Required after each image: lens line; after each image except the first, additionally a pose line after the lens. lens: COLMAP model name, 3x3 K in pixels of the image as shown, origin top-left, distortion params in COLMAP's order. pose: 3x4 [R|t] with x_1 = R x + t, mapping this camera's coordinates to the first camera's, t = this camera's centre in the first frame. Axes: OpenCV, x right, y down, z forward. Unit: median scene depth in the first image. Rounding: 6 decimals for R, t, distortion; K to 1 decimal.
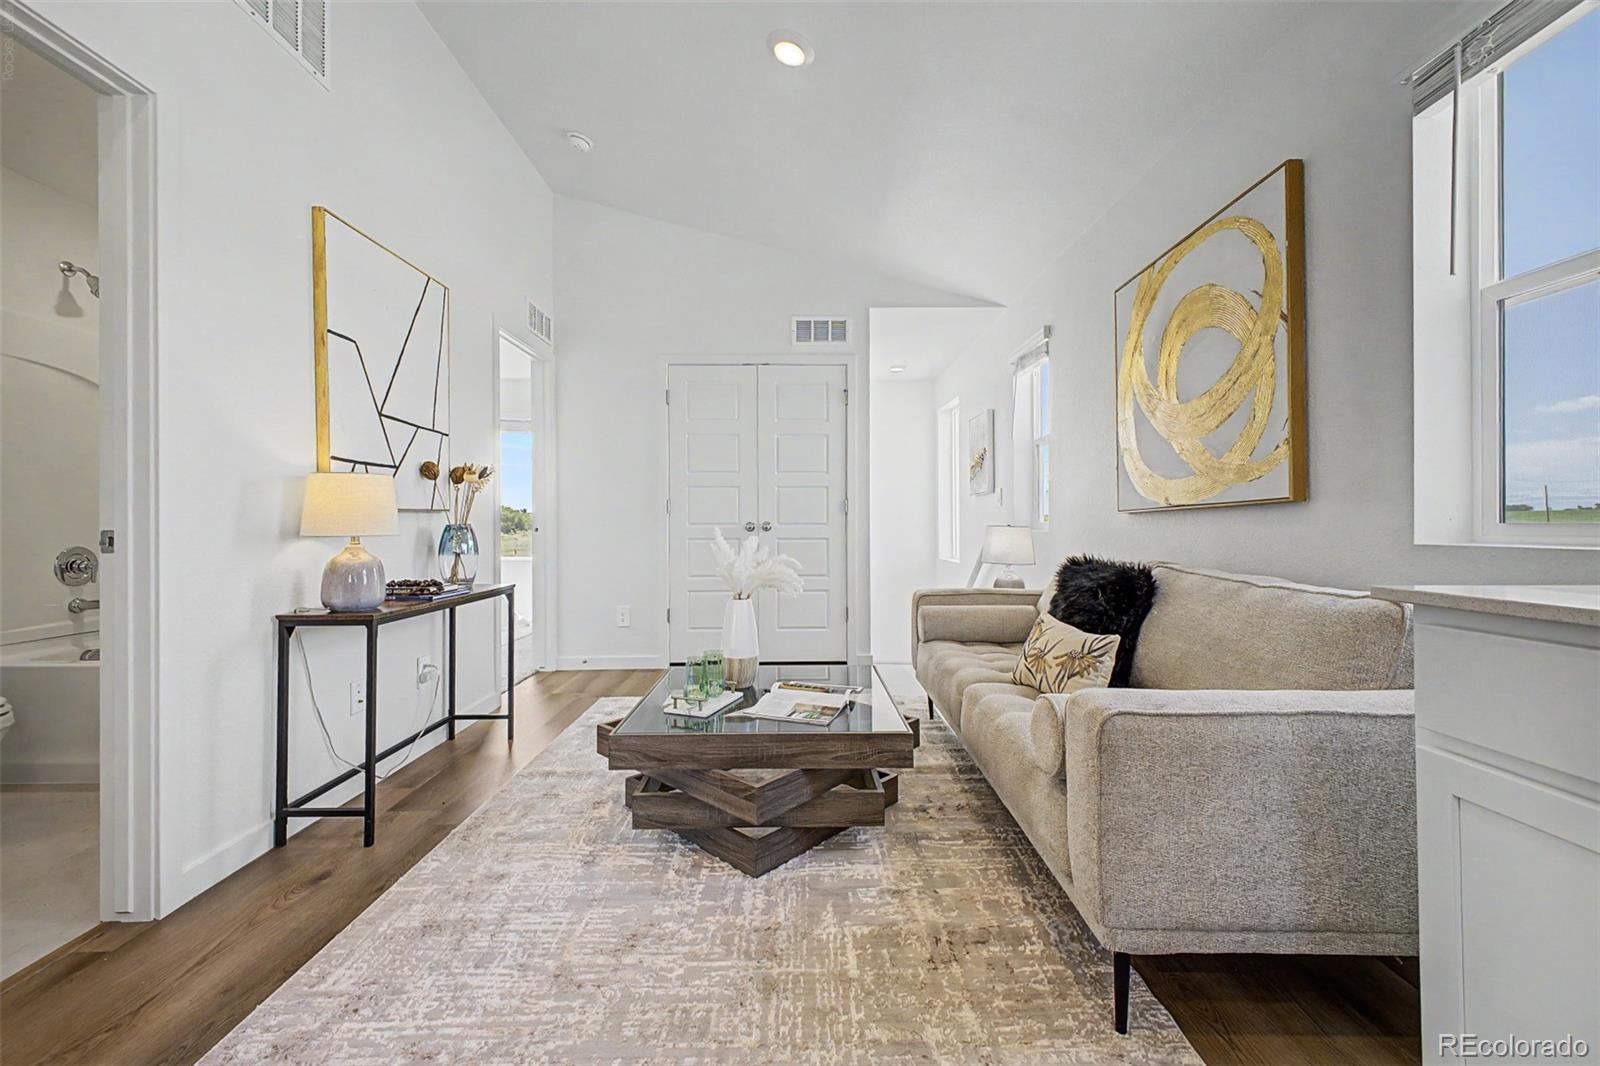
lens RADIAL K [[631.8, 0, 798.3], [0, 631.8, 522.7], [0, 0, 1]] dist [0.018290, -0.005877]
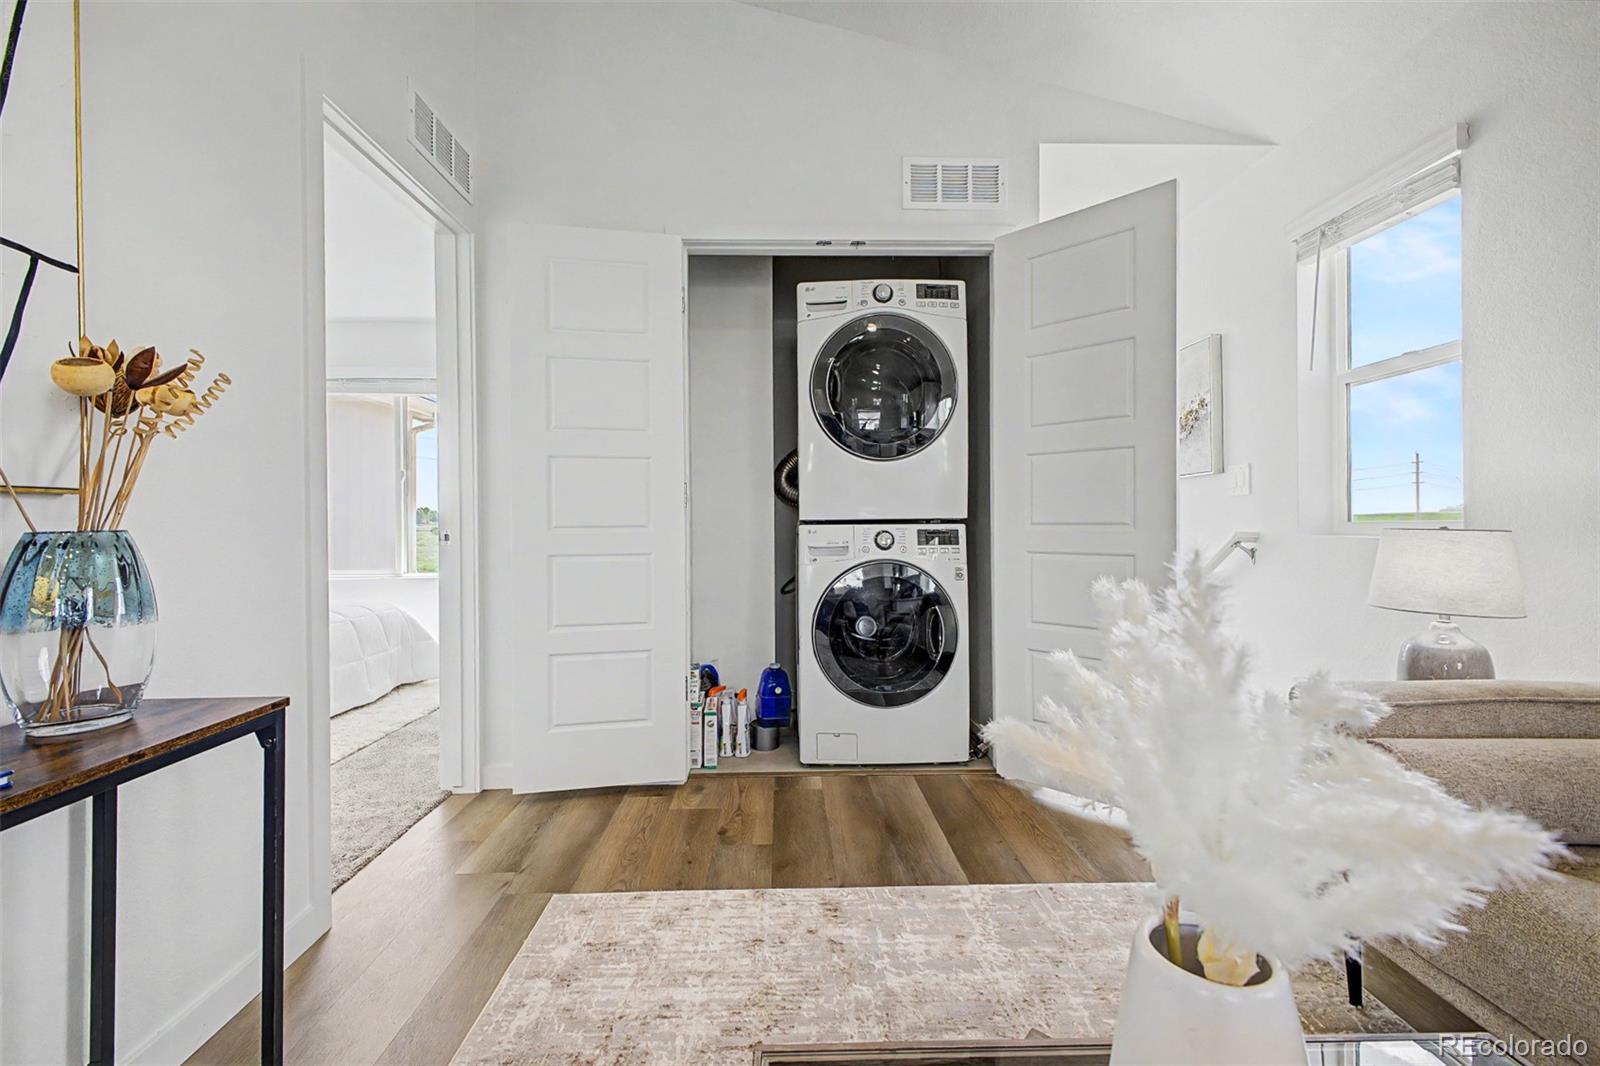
lens RADIAL K [[631.8, 0, 800.7], [0, 631.8, 525.6], [0, 0, 1]] dist [0.018290, -0.005877]
pose [[0.999746, -0.002821, 0.022352, -0.247131], [0.002783, 0.999995, 0.001693, 0.001482], [-0.022357, -0.001630, 0.999749, 0.940529]]
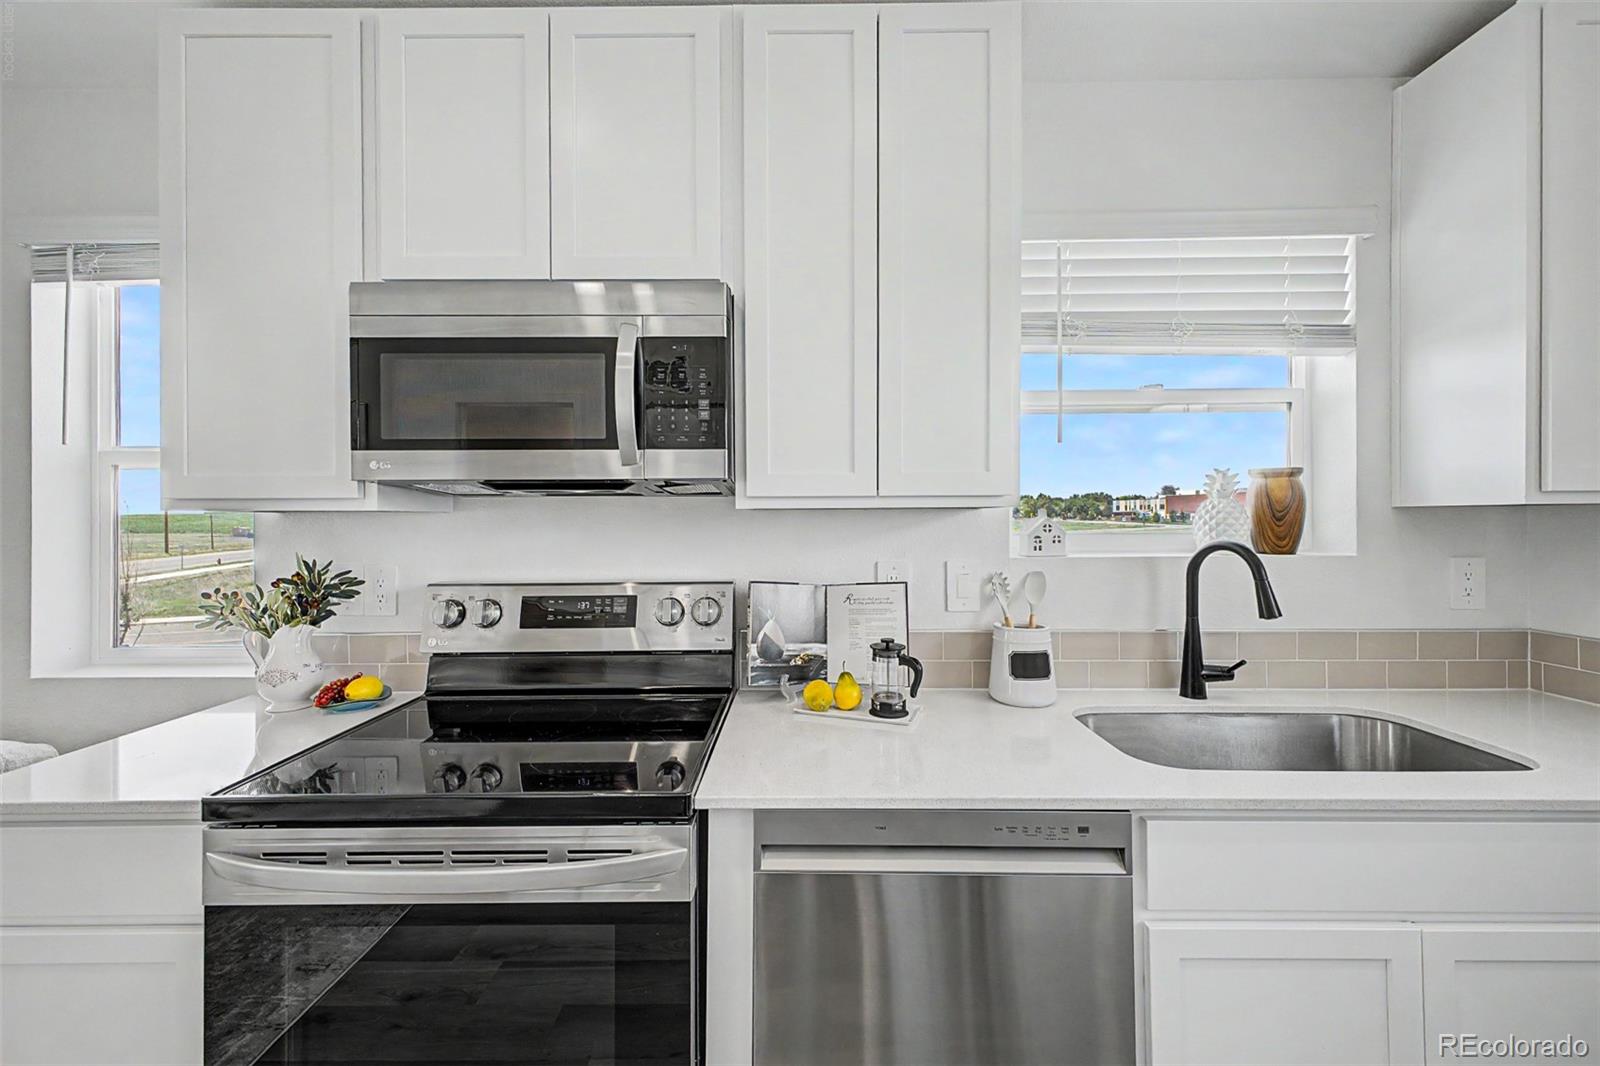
lens RADIAL K [[631.8, 0, 799.4], [0, 631.8, 522.0], [0, 0, 1]] dist [0.018290, -0.005877]
pose [[0.028231, 0.000175, 0.999601, -0.068060], [-0.000503, 1.000000, -0.000161, -0.173609], [-0.999601, -0.000498, 0.028231, -0.253186]]
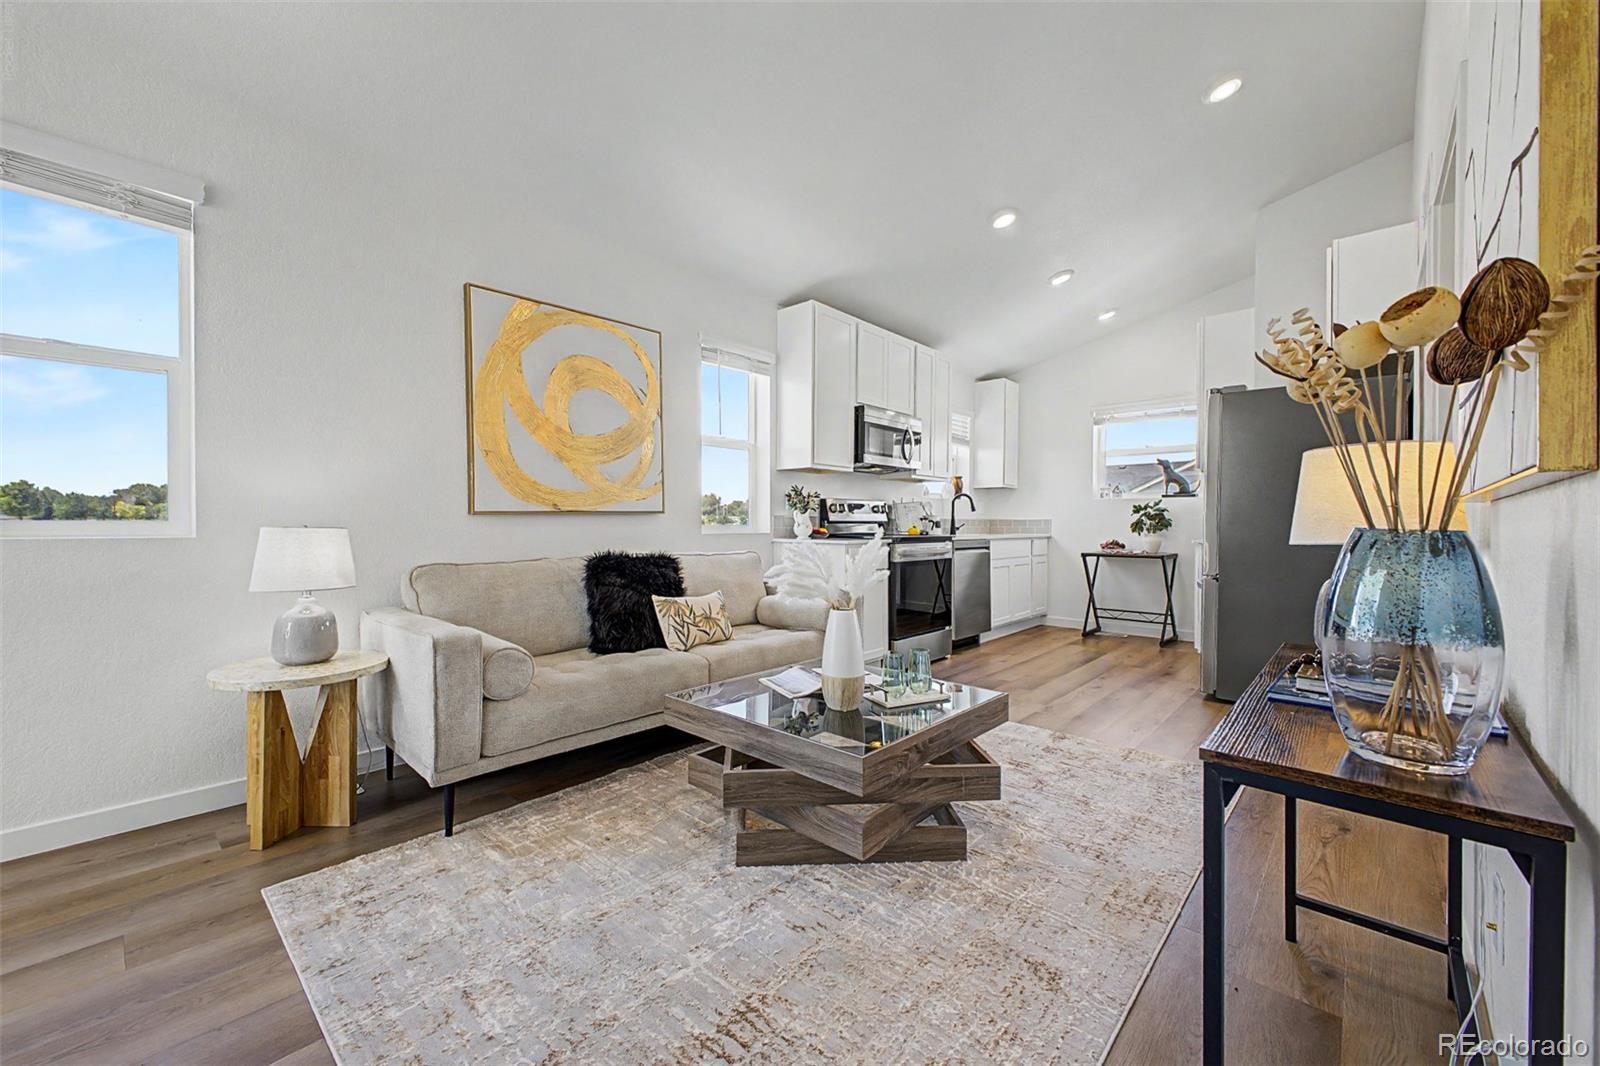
lens RADIAL K [[631.8, 0, 799.6], [0, 631.8, 529.6], [0, 0, 1]] dist [0.018290, -0.005877]
pose [[-0.733815, -0.006845, 0.679315, -0.752594], [-0.004482, 0.999976, 0.005234, 0.004057], [-0.679335, 0.000796, -0.733828, 1.943067]]
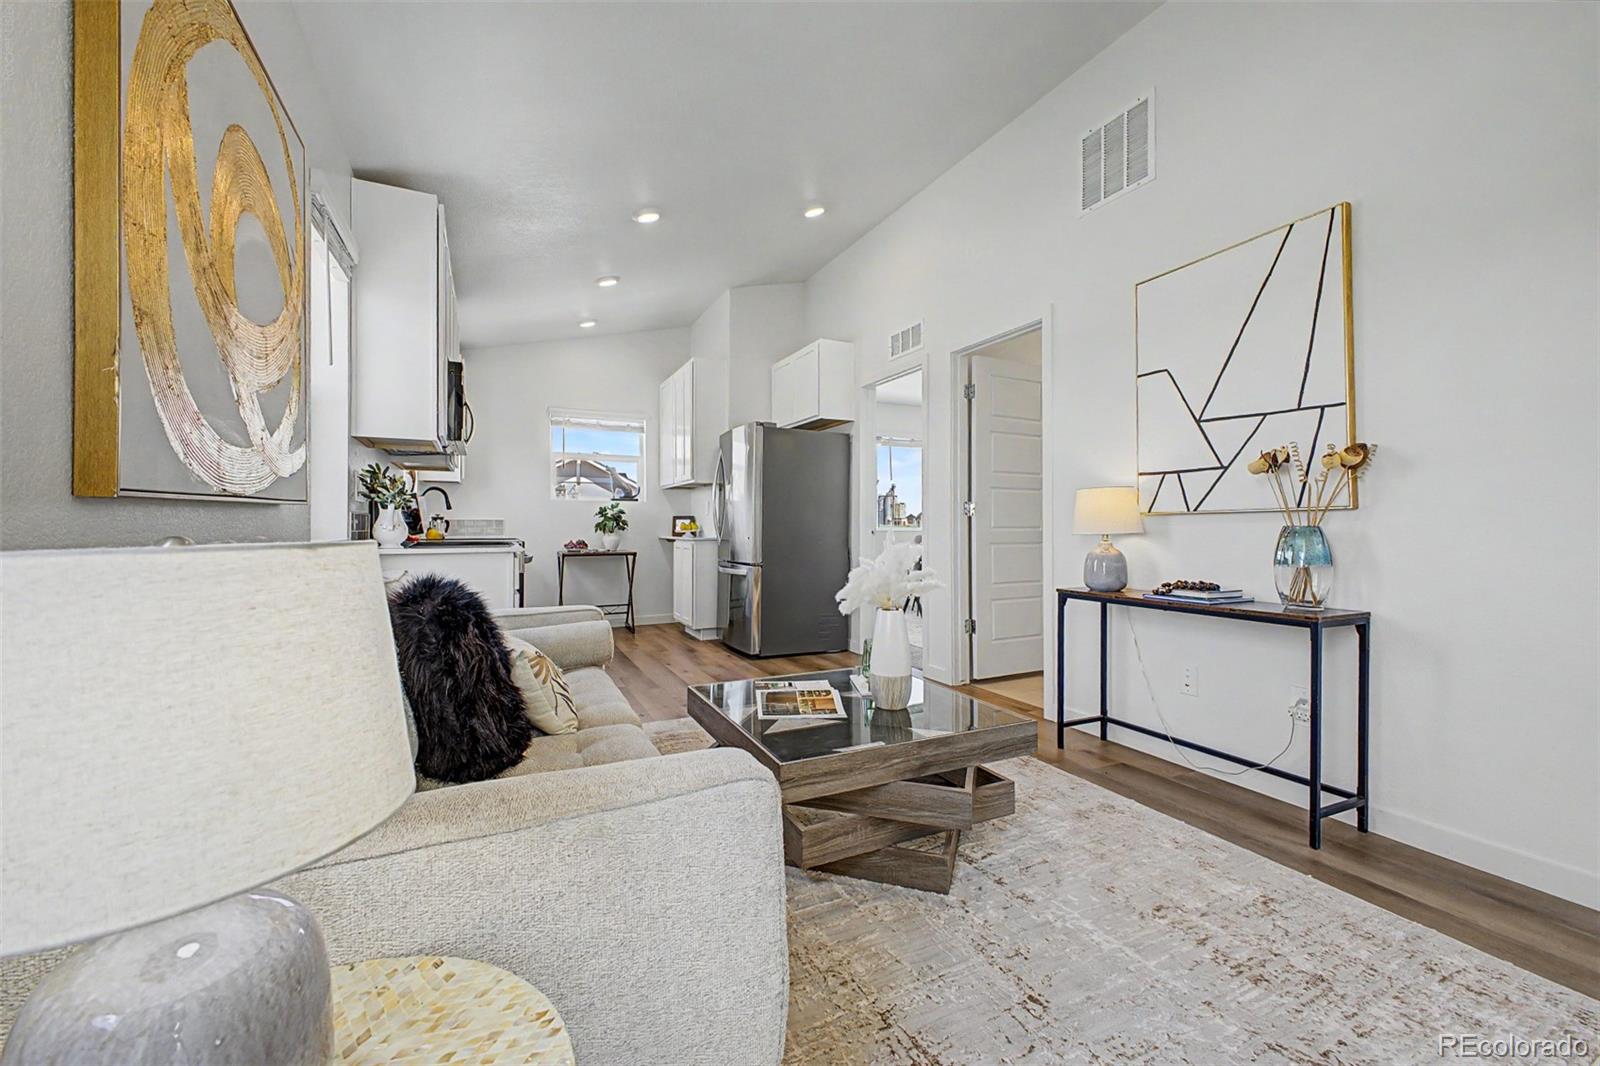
lens RADIAL K [[631.8, 0, 798.2], [0, 631.8, 530.4], [0, 0, 1]] dist [0.018290, -0.005877]
pose [[-0.906037, 0.004837, -0.423170, 0.466847], [0.002827, 0.999982, 0.005376, 0.001845], [0.423188, 0.003674, -0.906034, 2.016855]]
